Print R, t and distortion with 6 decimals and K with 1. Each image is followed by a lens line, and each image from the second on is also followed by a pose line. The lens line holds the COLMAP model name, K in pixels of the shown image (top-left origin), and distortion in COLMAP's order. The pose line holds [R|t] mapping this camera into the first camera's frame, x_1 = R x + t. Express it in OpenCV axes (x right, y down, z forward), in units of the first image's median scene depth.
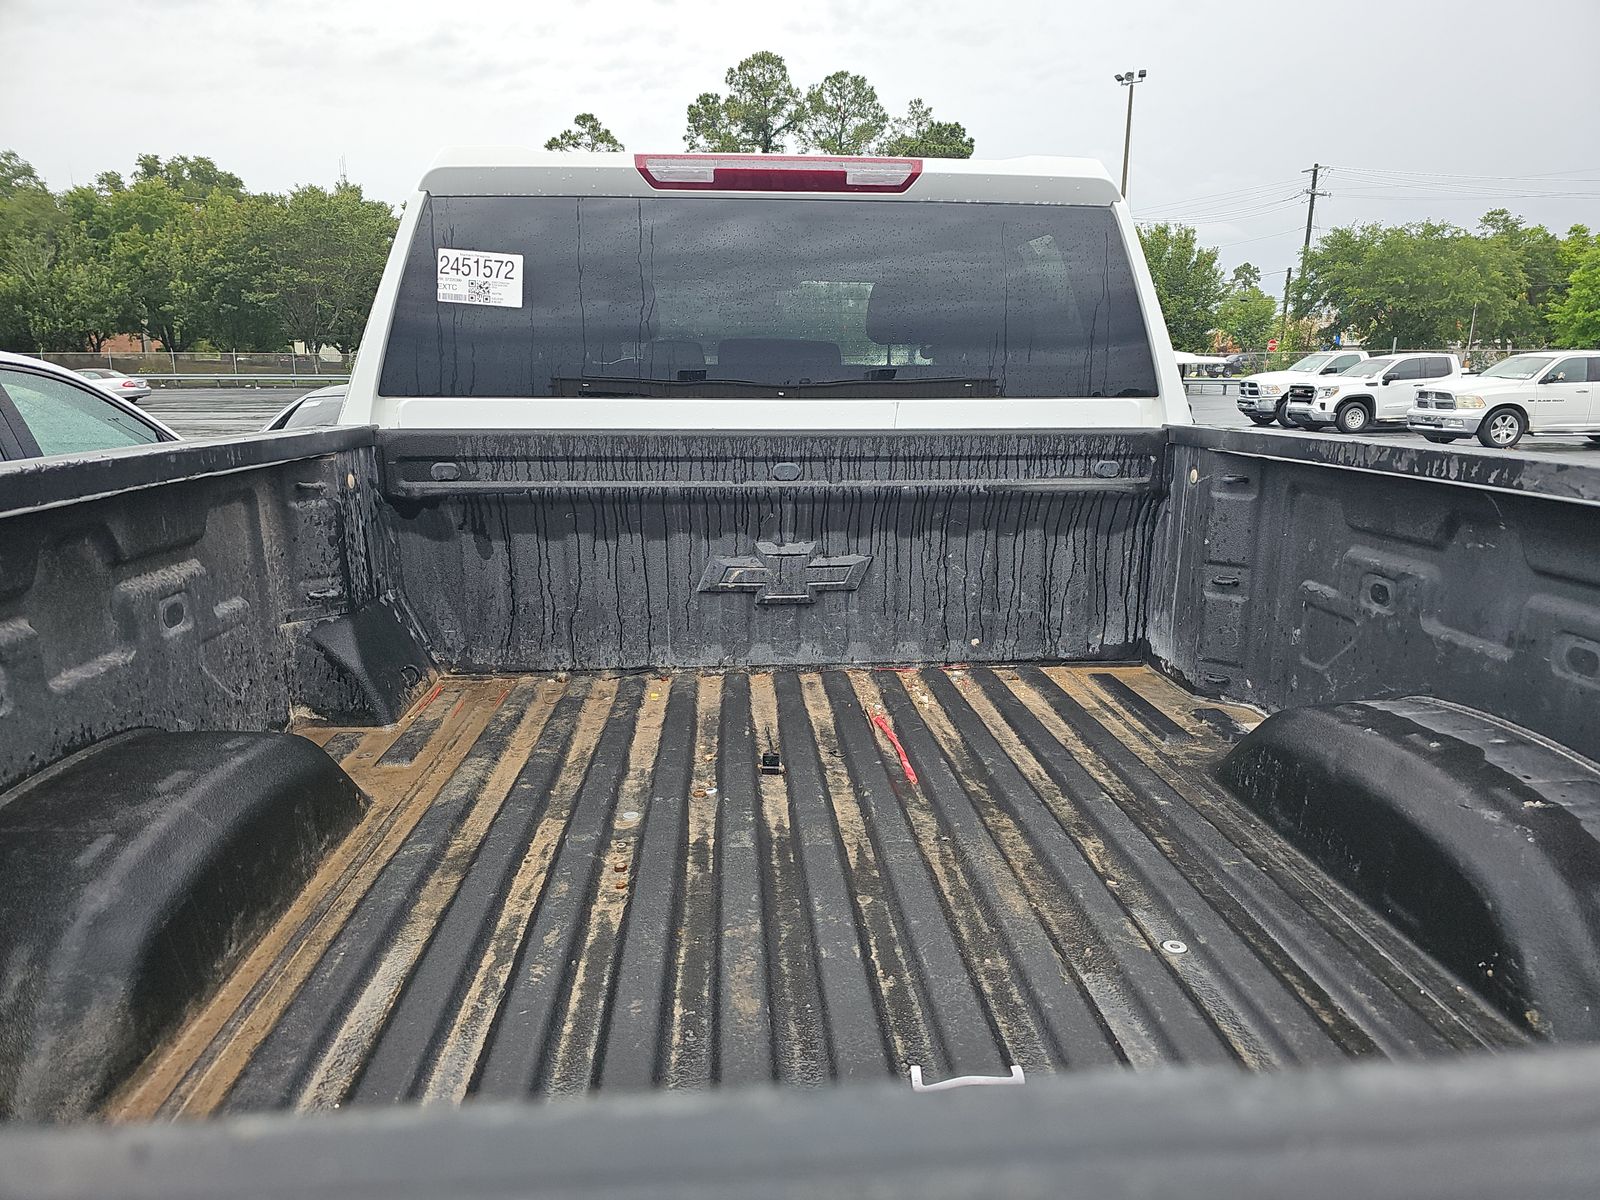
lens RADIAL K [[1042.6, 0, 809.5], [0, 1042.6, 608.9], [0, 0, 1]] dist [0.048248, -0.046236]
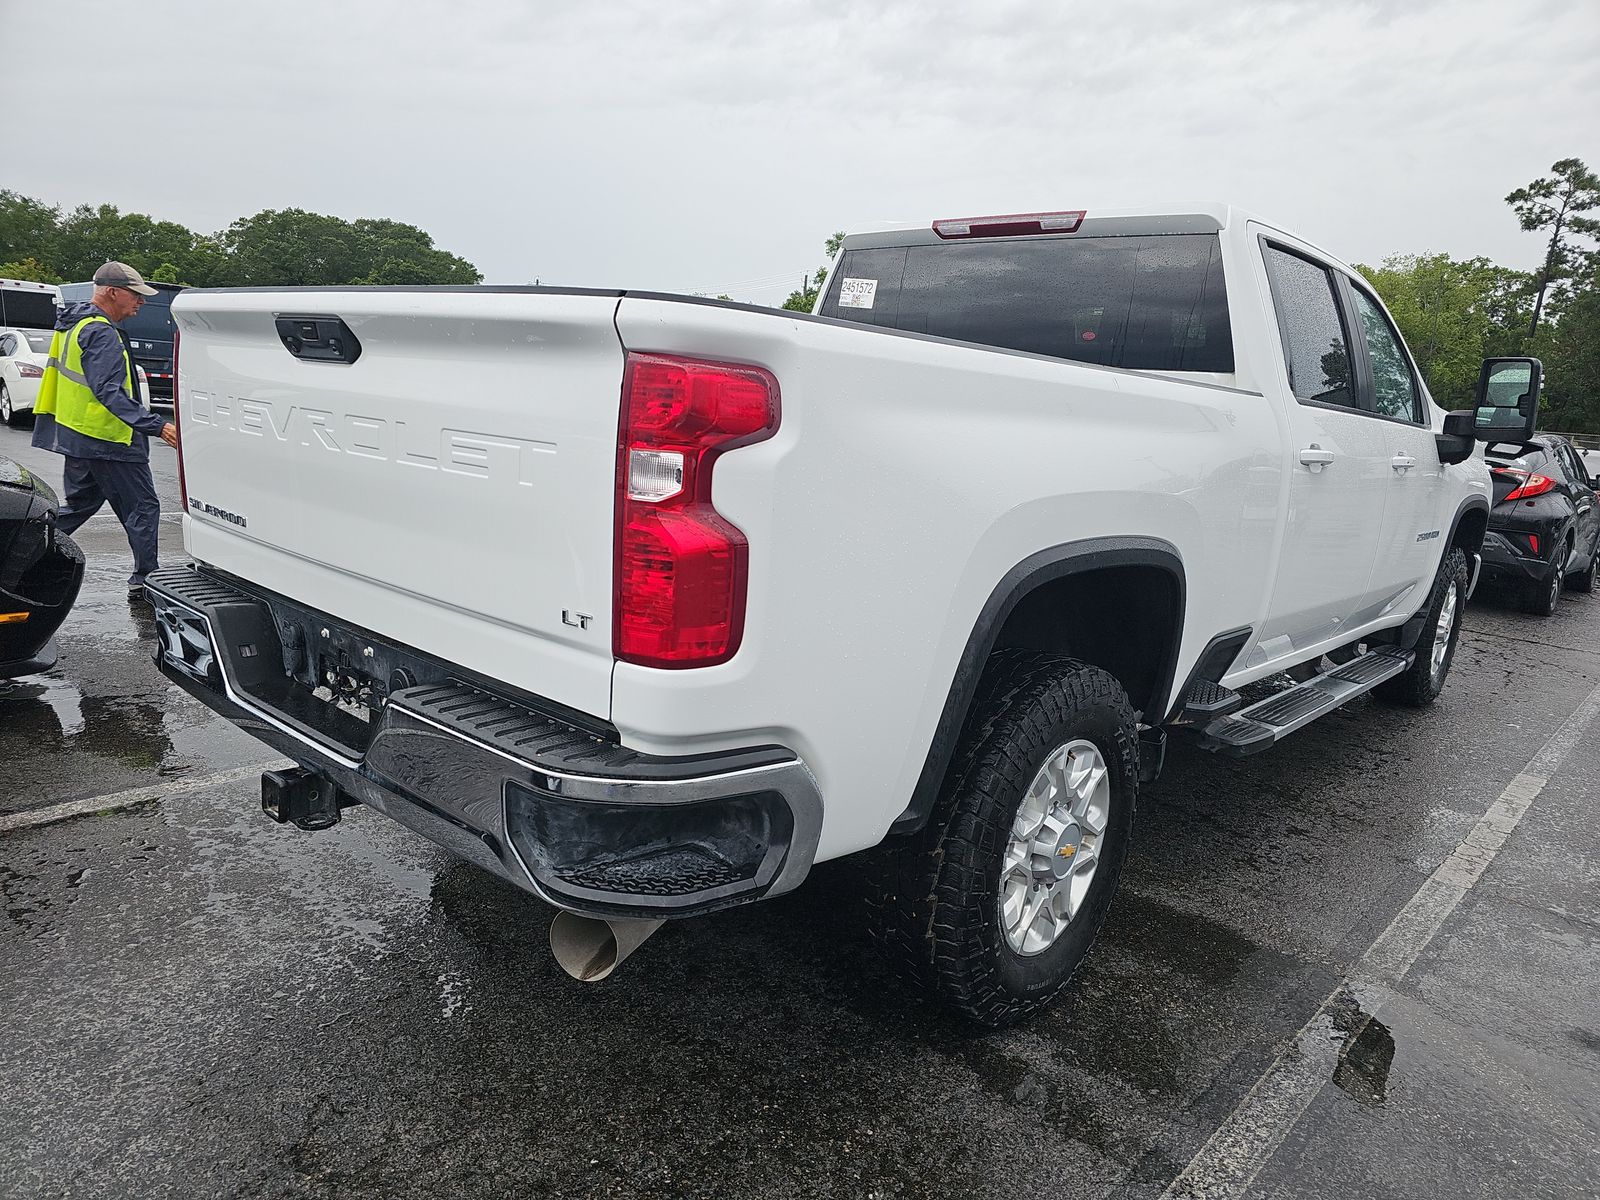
lens RADIAL K [[1060.2, 0, 807.4], [0, 1060.2, 612.5], [0, 0, 1]] dist [0.052503, -0.048542]
pose [[0.686220, 0.191986, -0.701600, 0.058416], [-0.233871, 0.971559, 0.037113, 0.010141], [0.688771, 0.138616, 0.711603, -0.017513]]
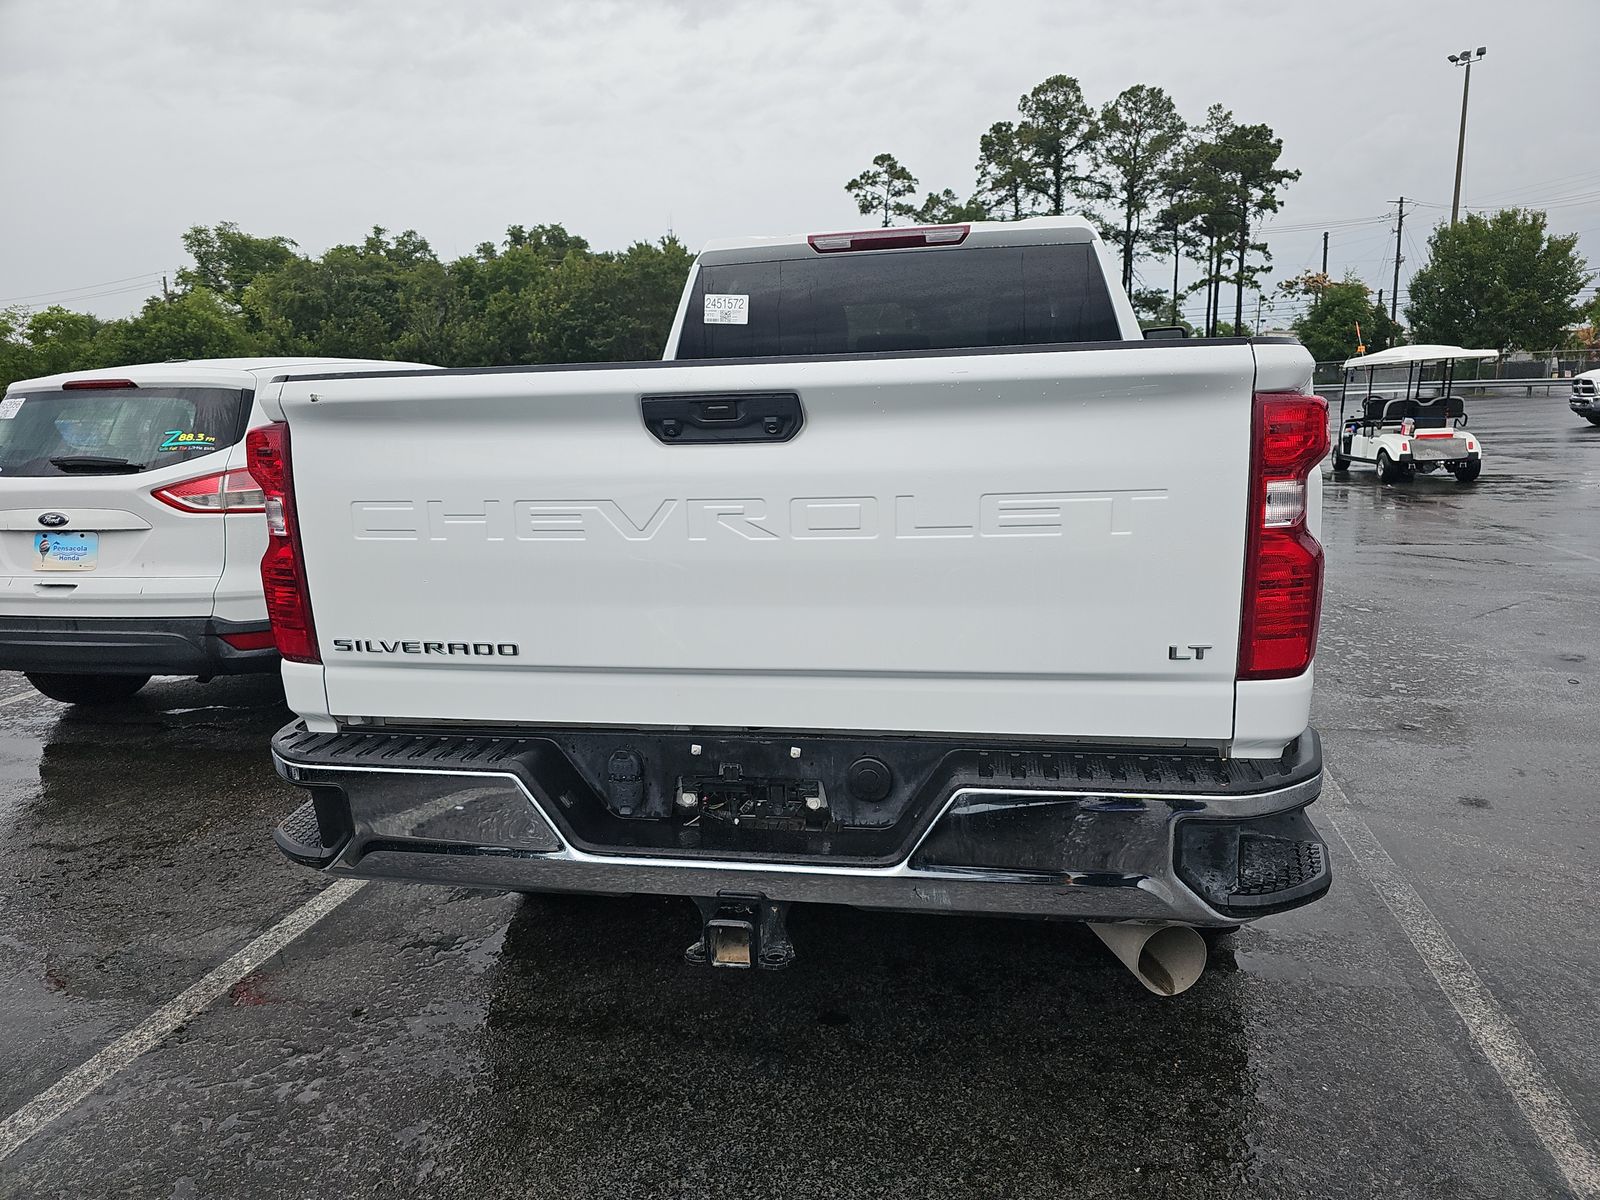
lens RADIAL K [[1060.2, 0, 807.4], [0, 1060.2, 612.5], [0, 0, 1]] dist [0.052503, -0.048542]
pose [[0.961478, 0.021660, -0.274026, 0.019175], [-0.028347, 0.999389, -0.020464, 0.013831], [0.273415, 0.027444, 0.961505, -0.040838]]
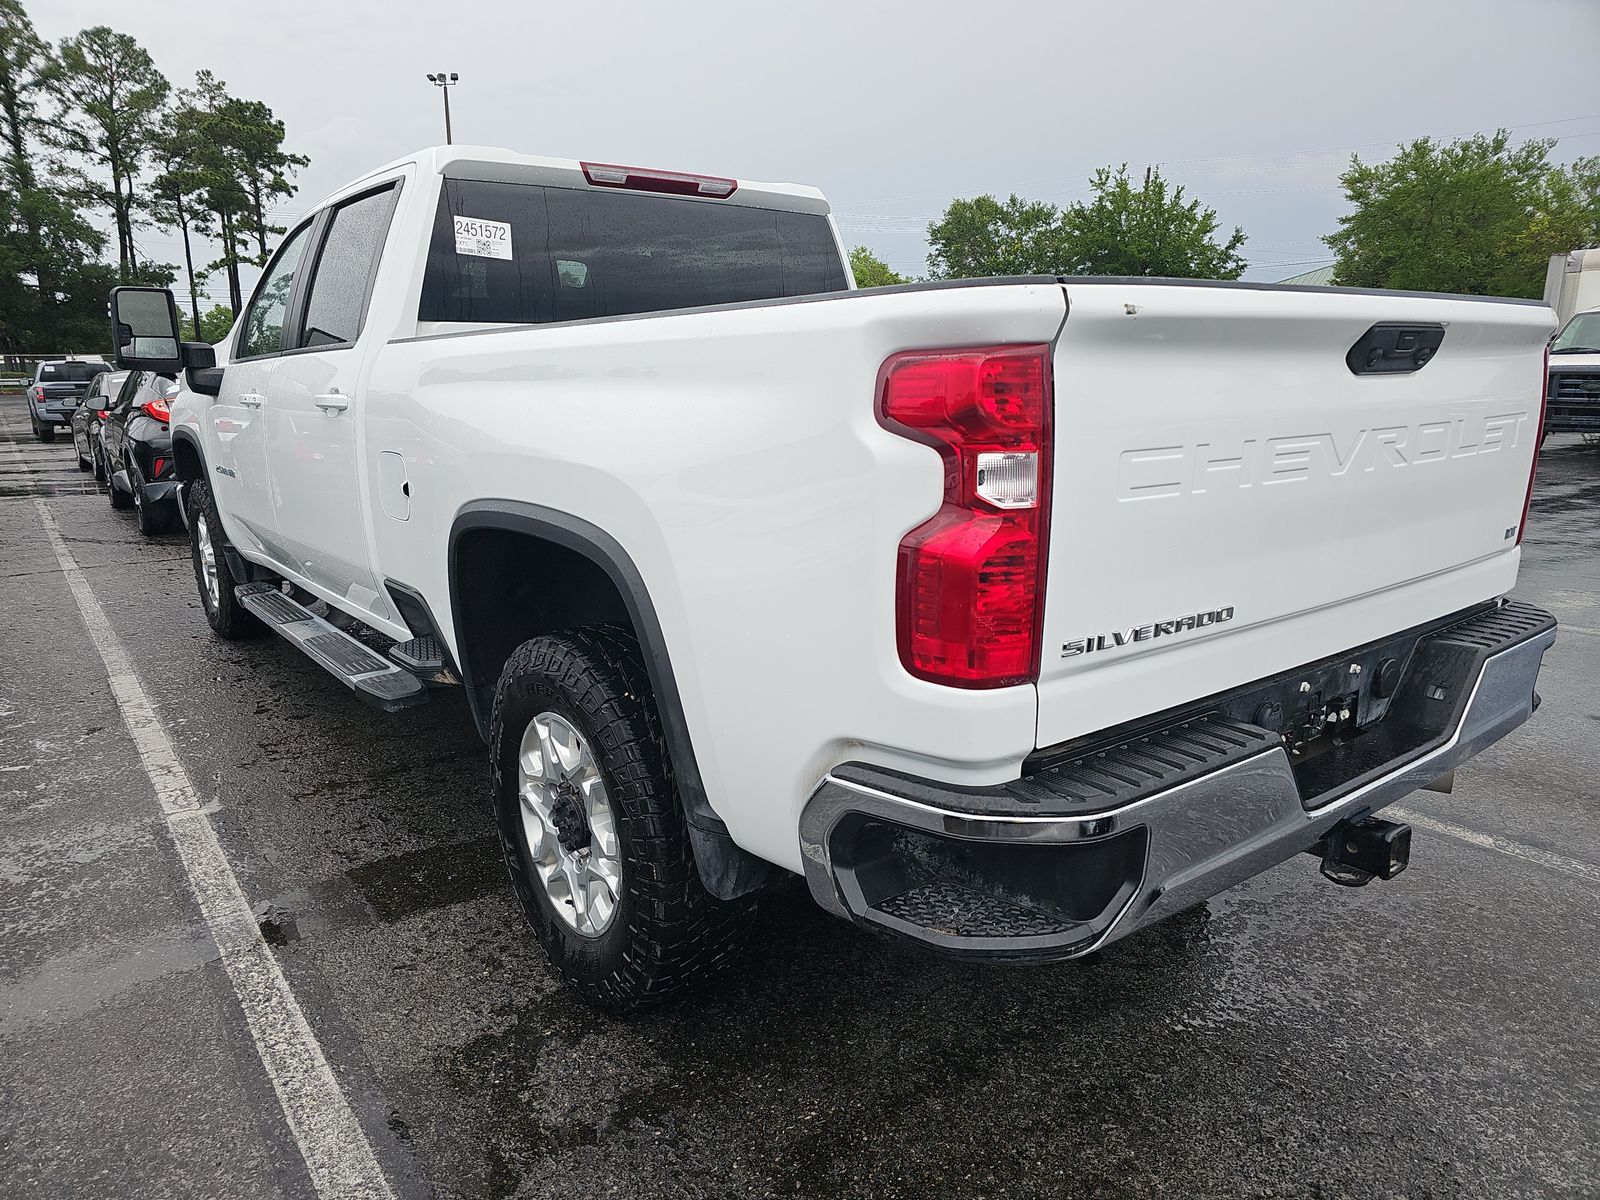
lens RADIAL K [[1090.6, 0, 800.0], [0, 1090.6, 600.0], [0, 0, 1]] dist [0.027819, -0.033619]
pose [[0.827140, -0.128144, 0.547191, -0.046437], [0.139826, 0.989964, 0.020472, 0.011061], [-0.544323, 0.059578, 0.836757, -0.024561]]
